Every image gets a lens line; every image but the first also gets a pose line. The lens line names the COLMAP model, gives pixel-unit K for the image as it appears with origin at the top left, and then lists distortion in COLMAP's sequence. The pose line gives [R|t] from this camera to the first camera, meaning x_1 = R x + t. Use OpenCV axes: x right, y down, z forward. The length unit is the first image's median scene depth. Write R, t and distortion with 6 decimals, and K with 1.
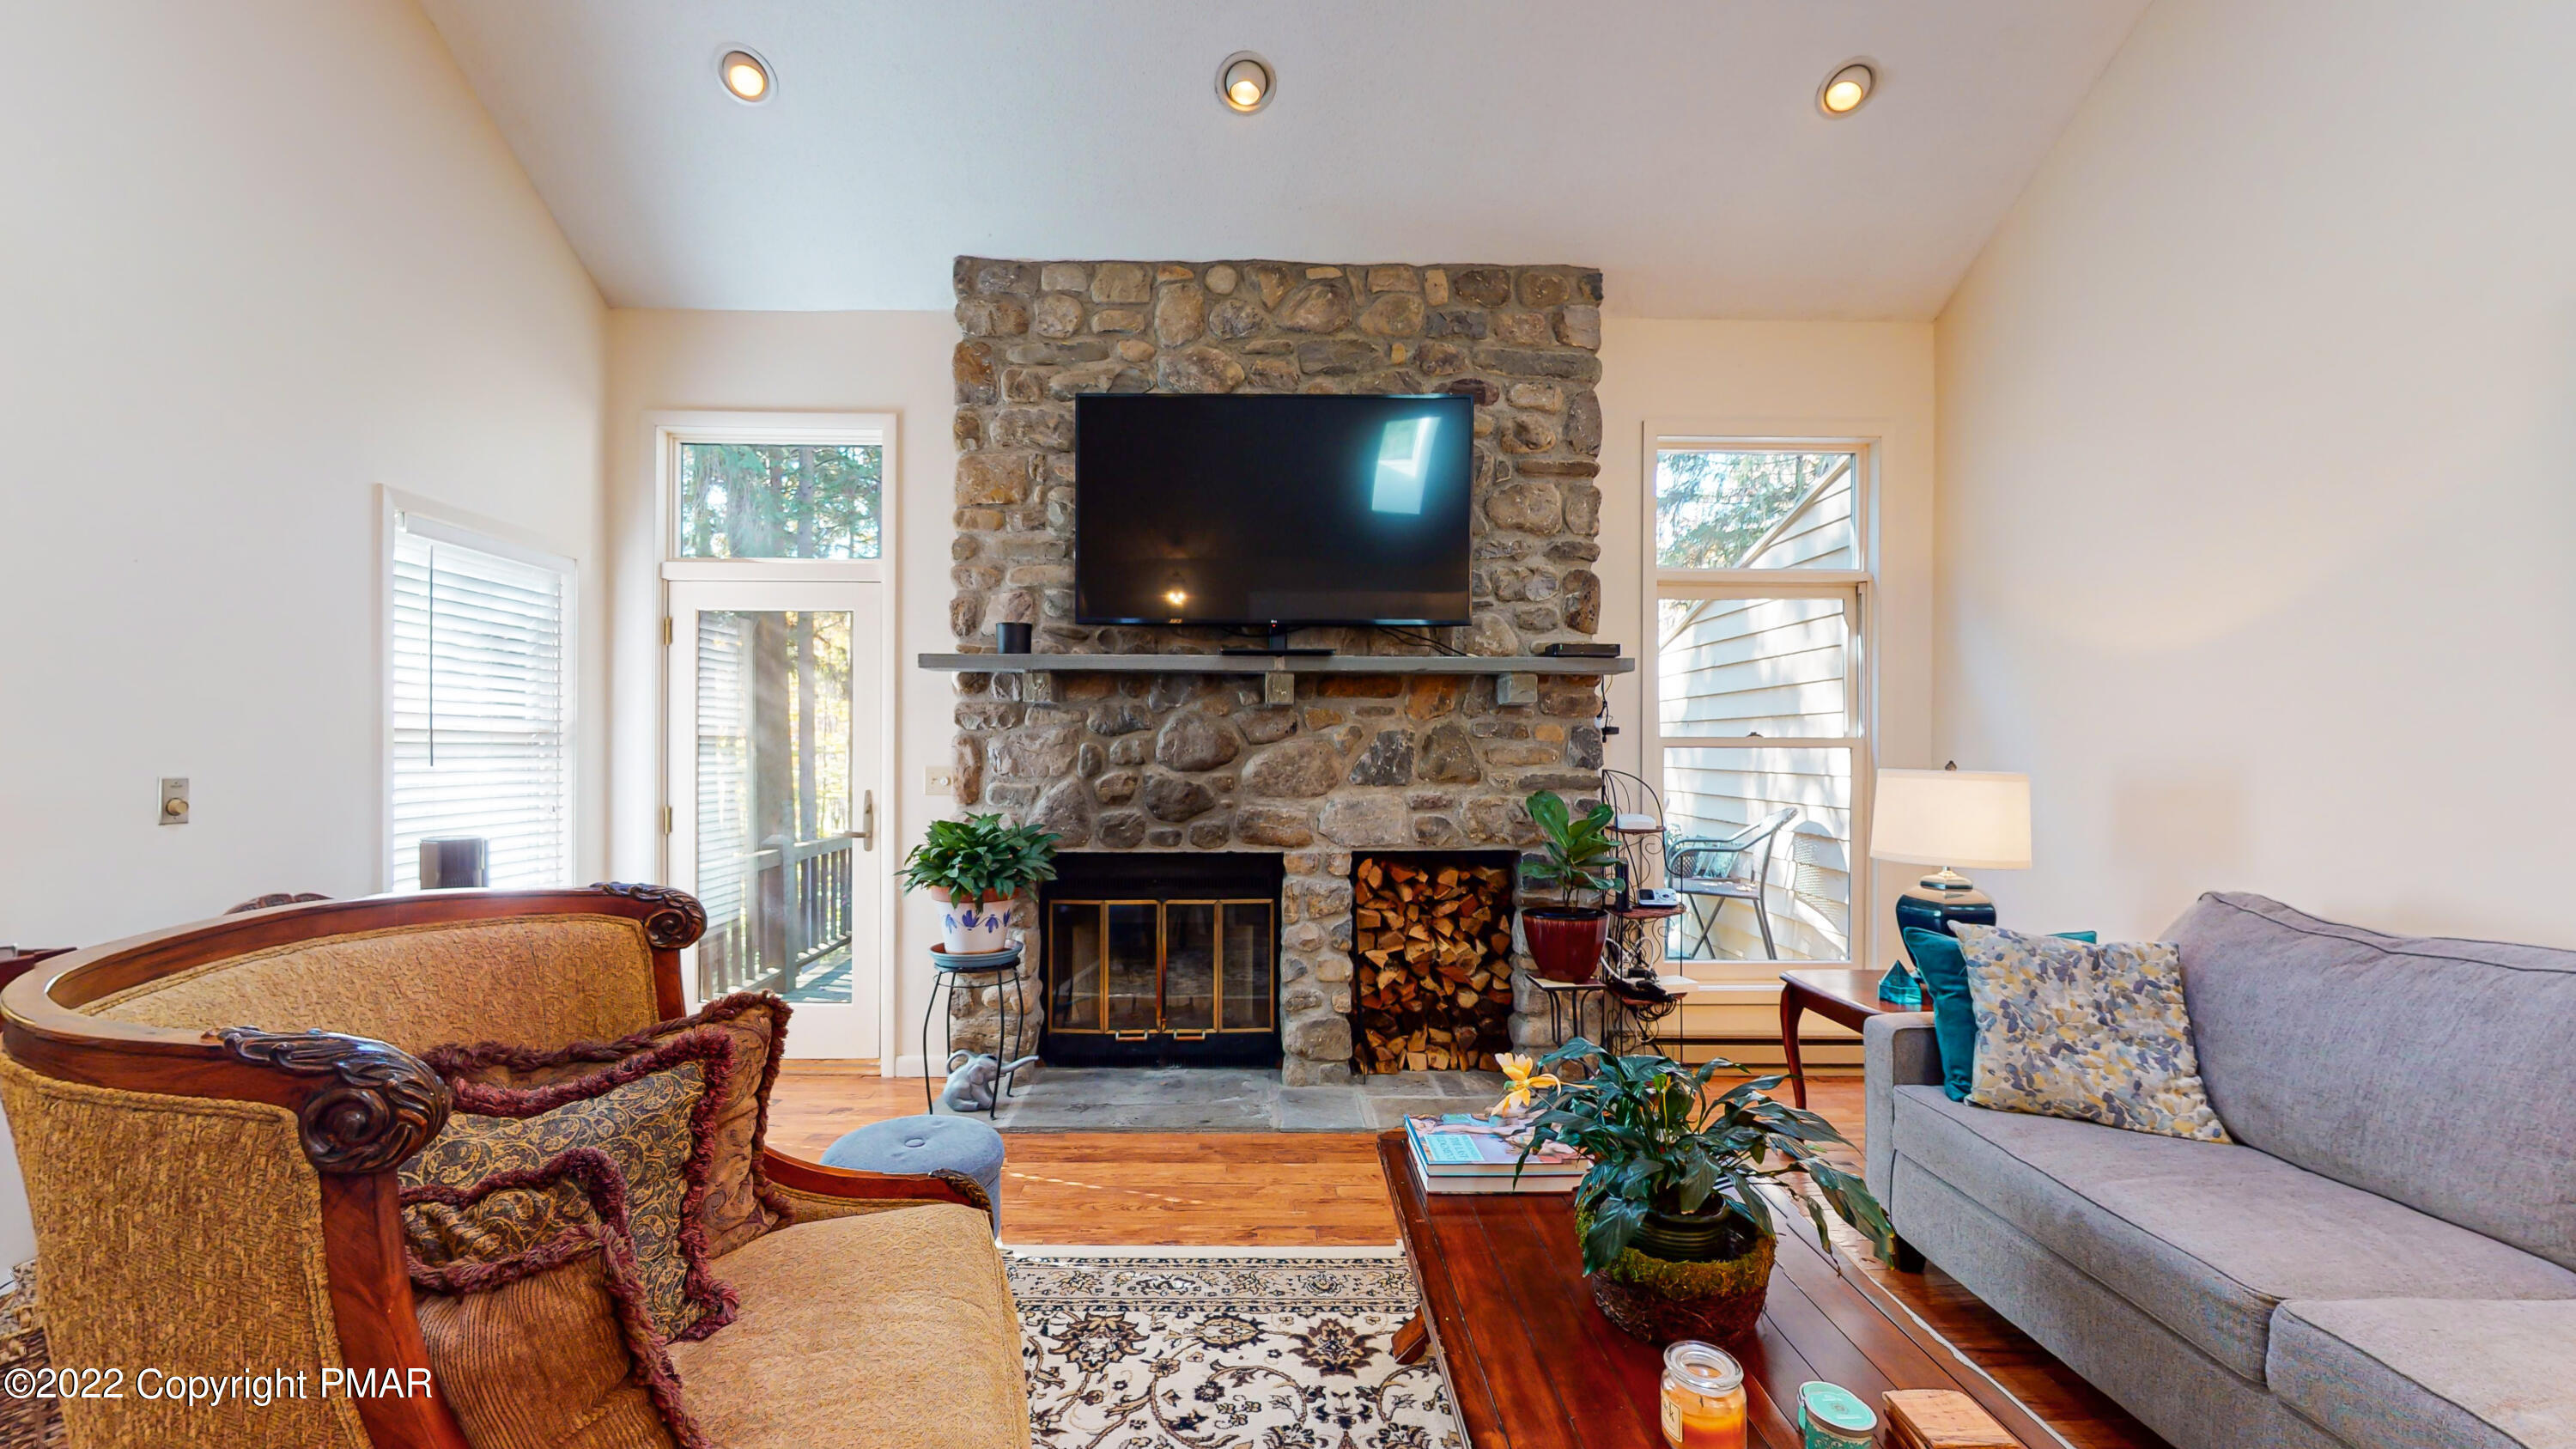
lens RADIAL K [[993.3, 0, 1256.4], [0, 993.3, 738.2], [0, 0, 1]] dist [0.001038, -0.000165]
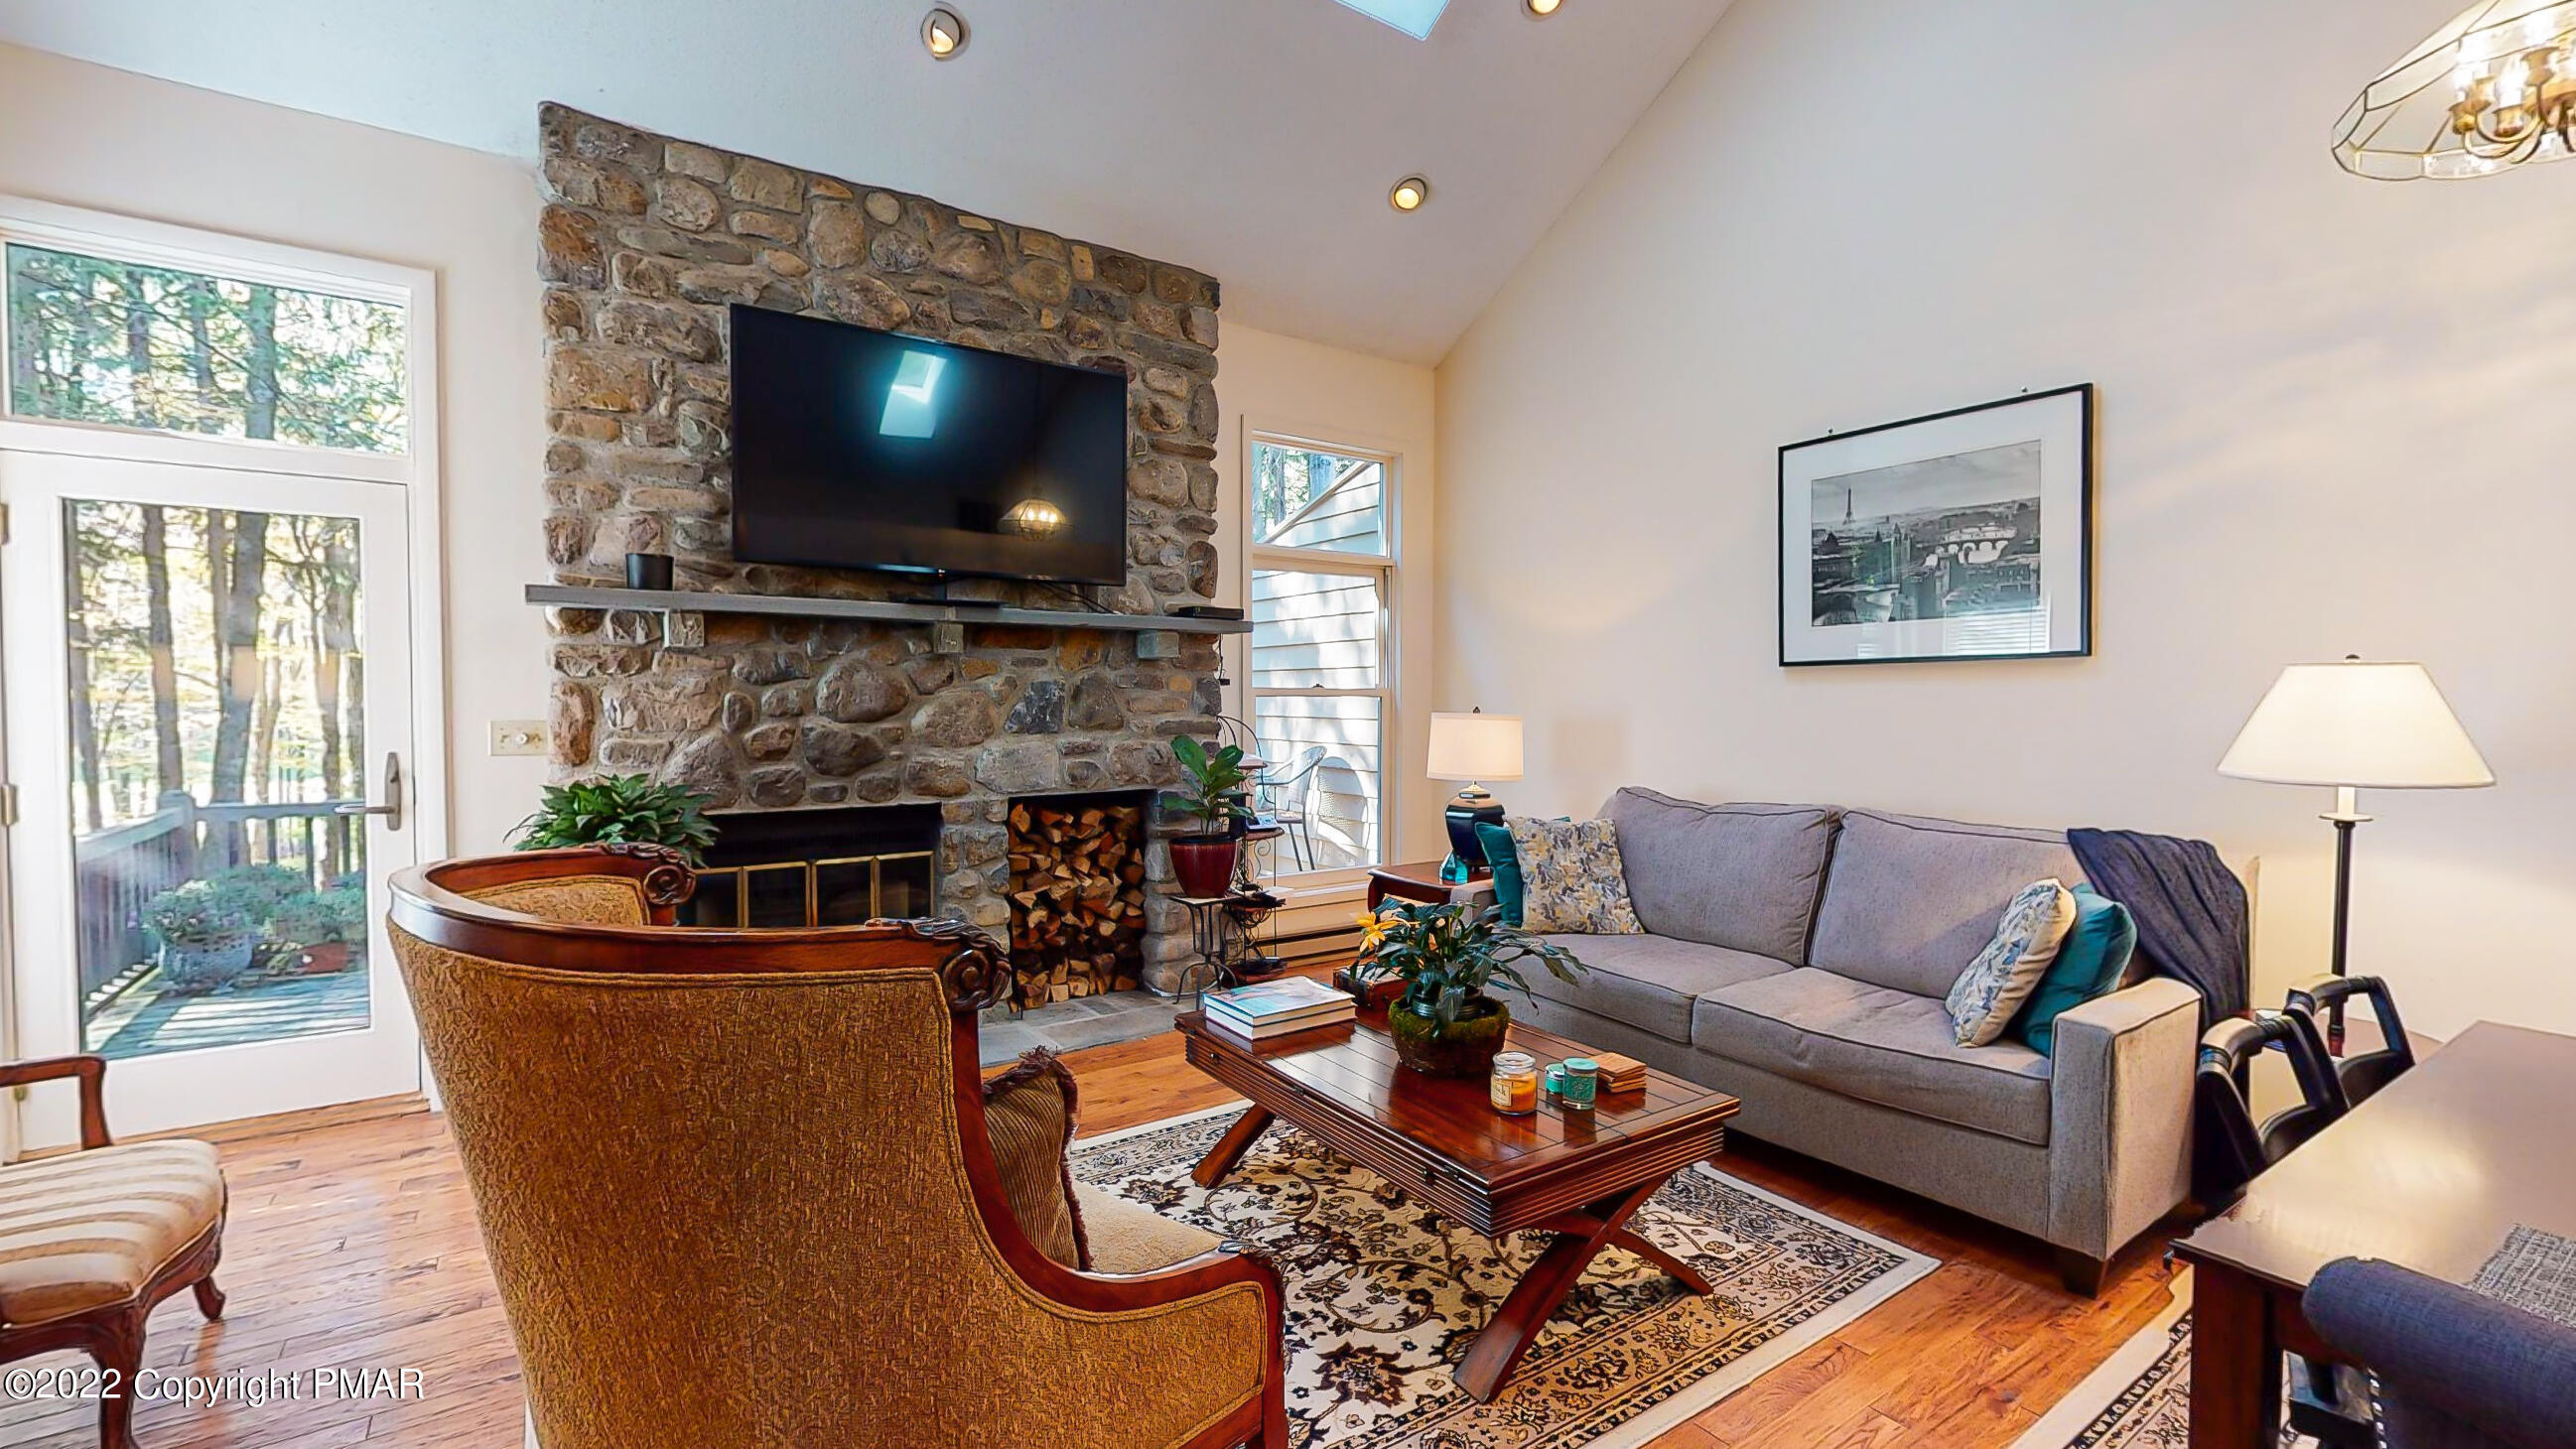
lens RADIAL K [[1054.7, 0, 1319.6], [0, 1054.7, 719.4], [0, 0, 1]] dist [-0.000850, -0.000336]
pose [[0.829984, -0.012294, 0.557651, -0.261372], [-0.005590, 0.999524, 0.030355, -0.002864], [-0.557759, -0.028311, 0.829520, -0.091468]]
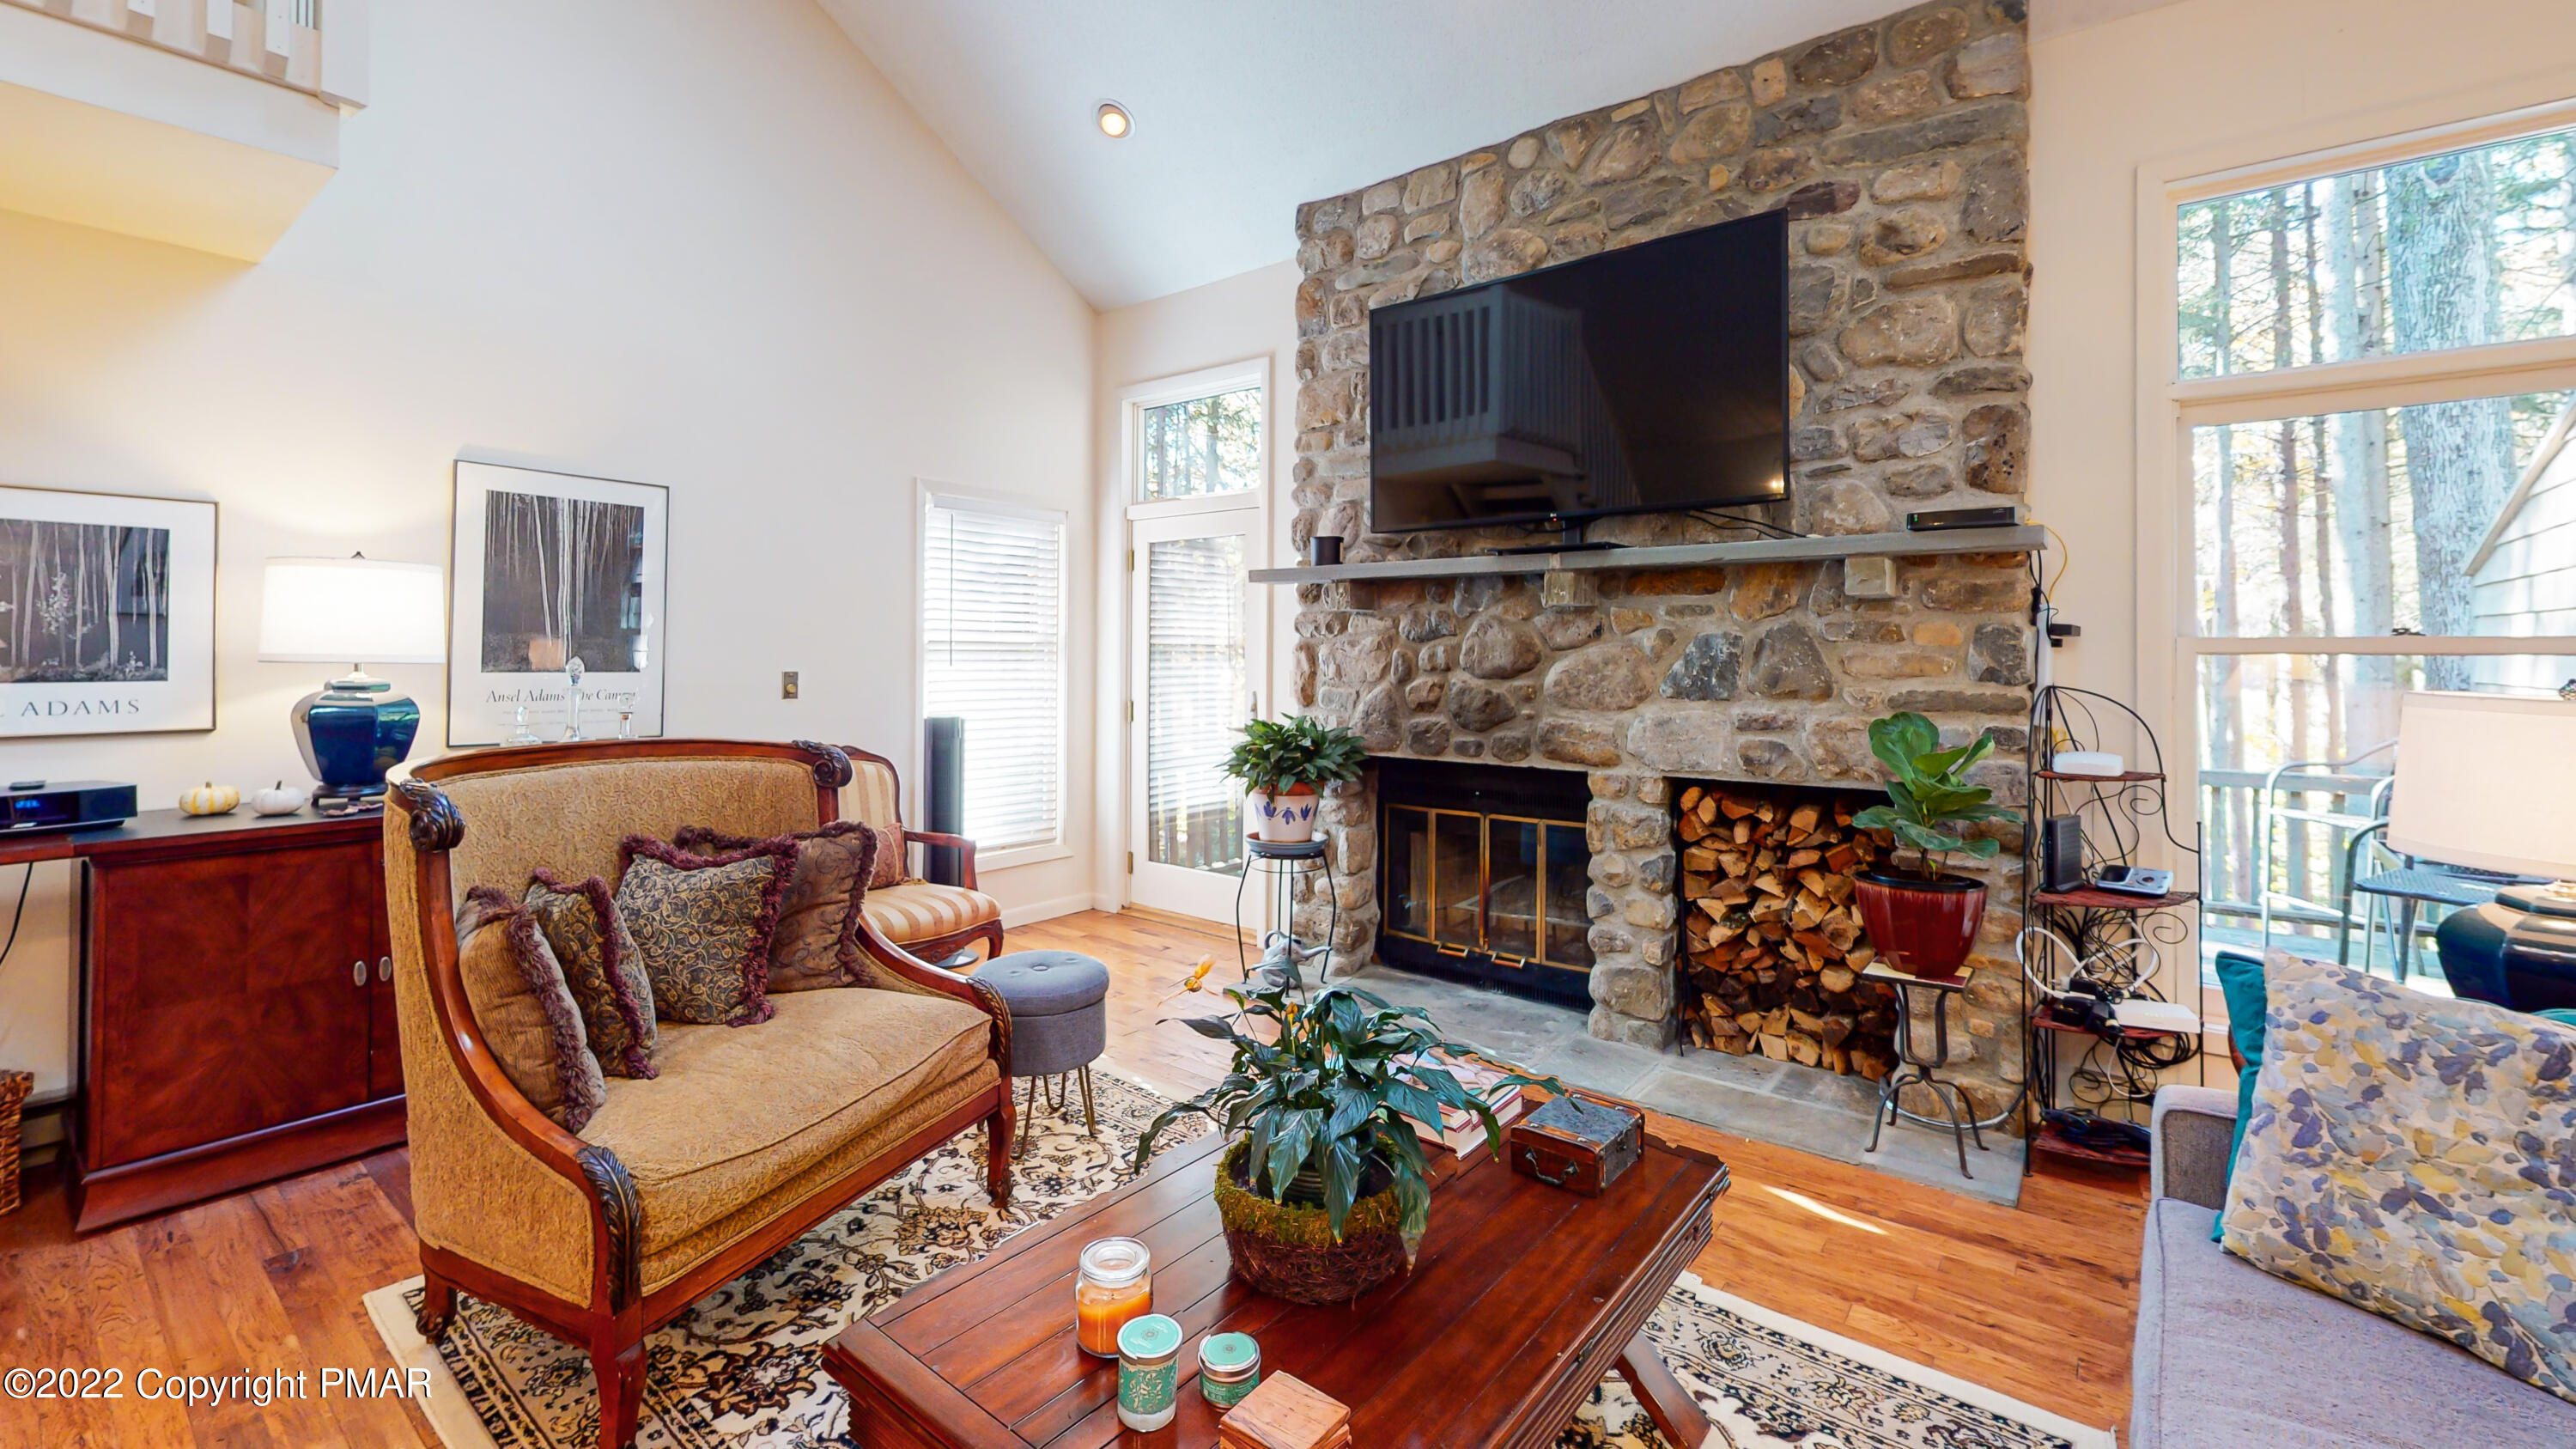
lens RADIAL K [[1064.8, 0, 1275.7], [0, 1064.8, 631.4], [0, 0, 1]] dist [-0.001001, -0.000468]
pose [[0.769175, -0.012918, -0.638907, 0.422642], [0.005153, 0.999889, -0.014012, 0.001057], [0.639017, 0.007486, 0.769156, 0.085286]]
